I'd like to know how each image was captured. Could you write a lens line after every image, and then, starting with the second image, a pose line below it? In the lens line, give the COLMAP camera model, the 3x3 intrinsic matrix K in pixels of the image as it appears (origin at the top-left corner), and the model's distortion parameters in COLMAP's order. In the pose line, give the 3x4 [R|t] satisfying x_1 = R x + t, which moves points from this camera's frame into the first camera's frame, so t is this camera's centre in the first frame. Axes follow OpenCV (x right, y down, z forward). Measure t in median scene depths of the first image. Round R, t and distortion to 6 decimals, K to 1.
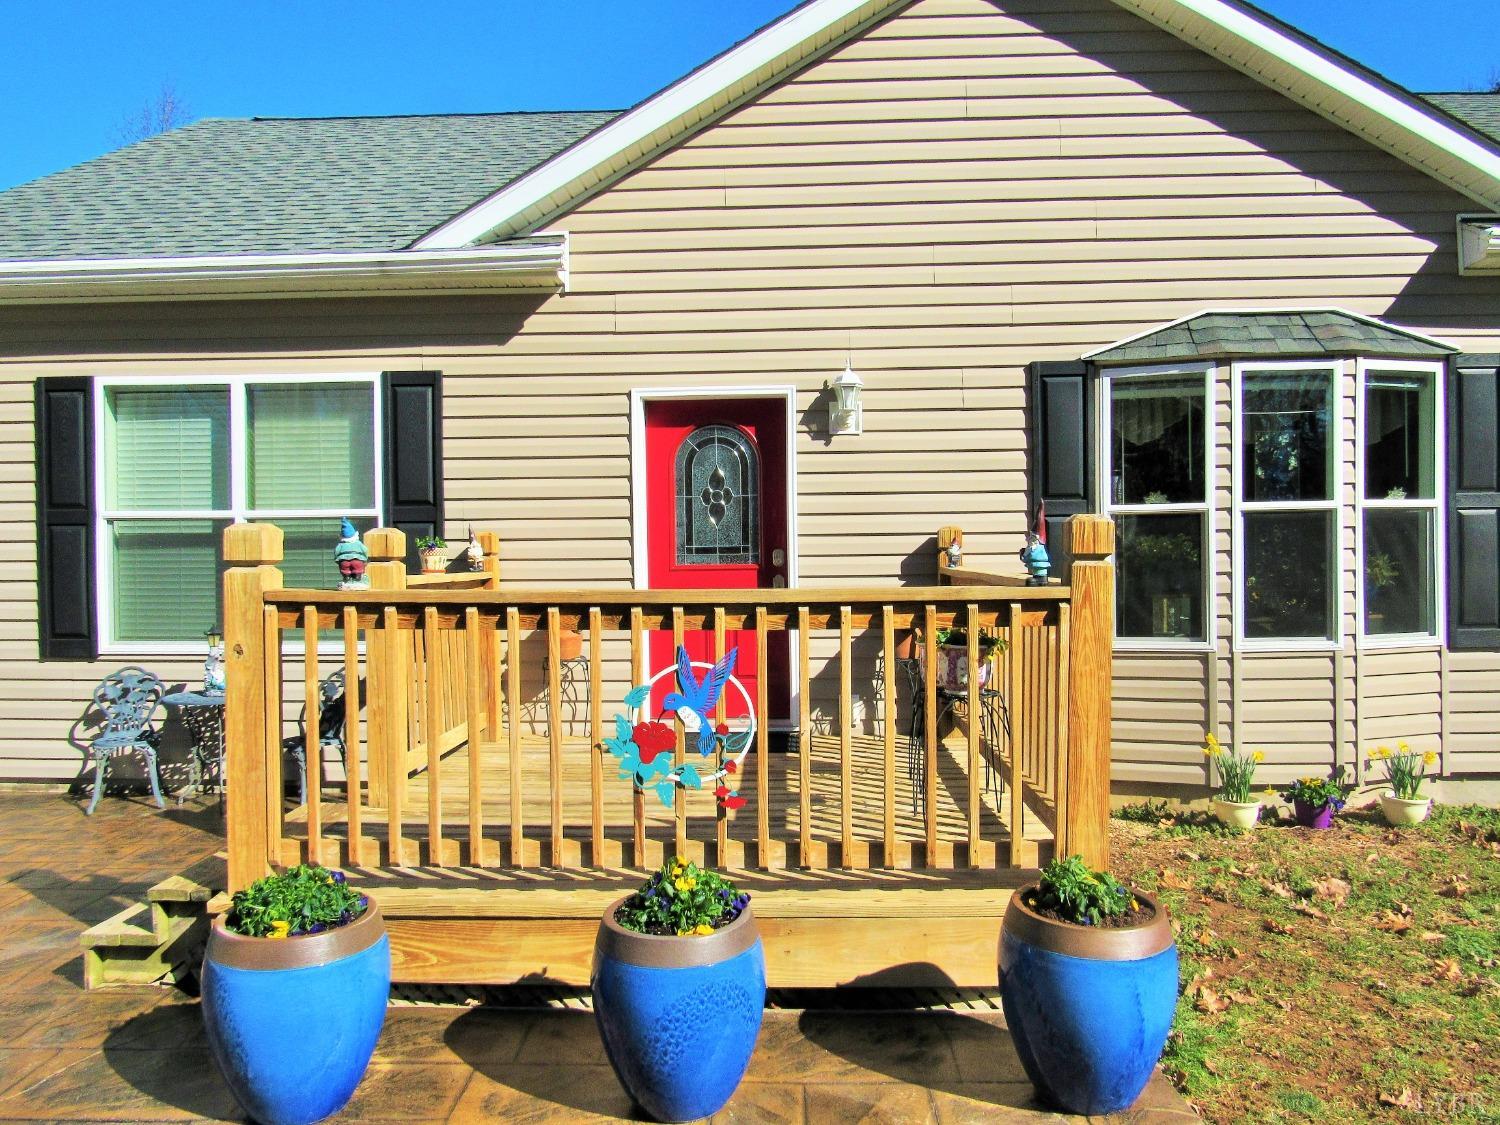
lens RADIAL K [[1070.1, 0, 754.7], [0, 1070.1, 560.9], [0, 0, 1]] dist [-0.020117, -0.003631]
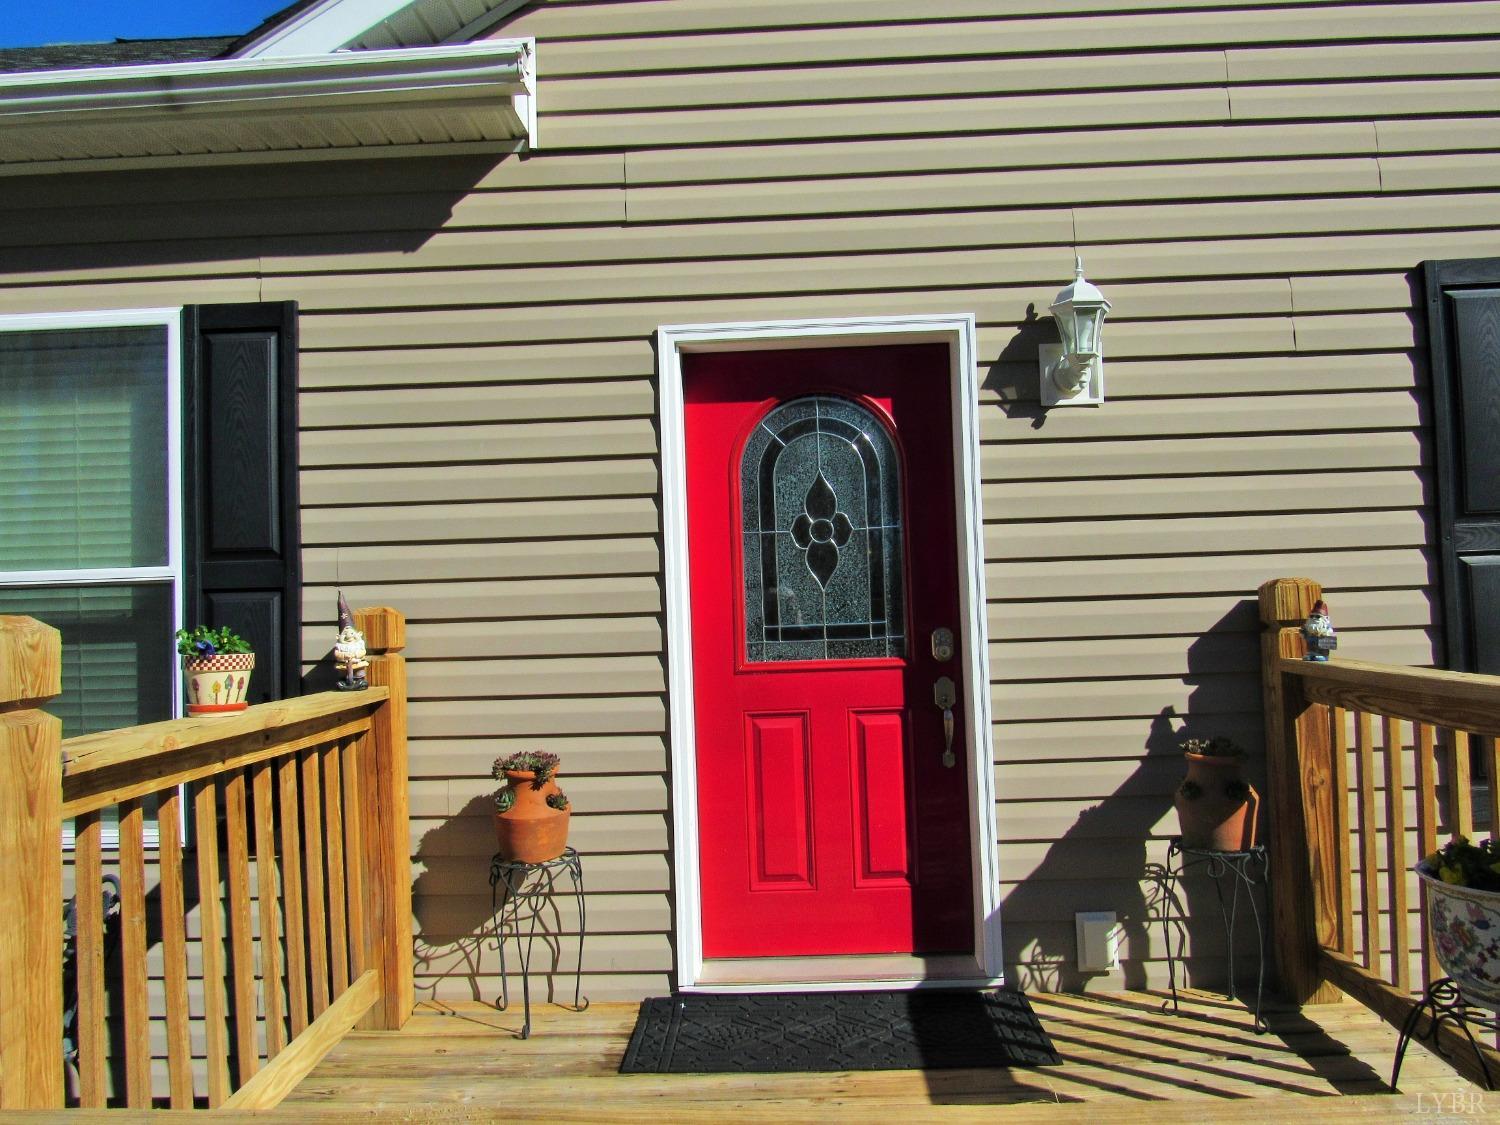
lens RADIAL K [[1070.1, 0, 747.0], [0, 1070.1, 563.1], [0, 0, 1]] dist [-0.020117, -0.003631]
pose [[0.999748, -0.019423, 0.011276, -0.079588], [0.019975, 0.998498, -0.051022, -0.018166], [-0.010268, 0.051234, 0.998634, 0.481195]]
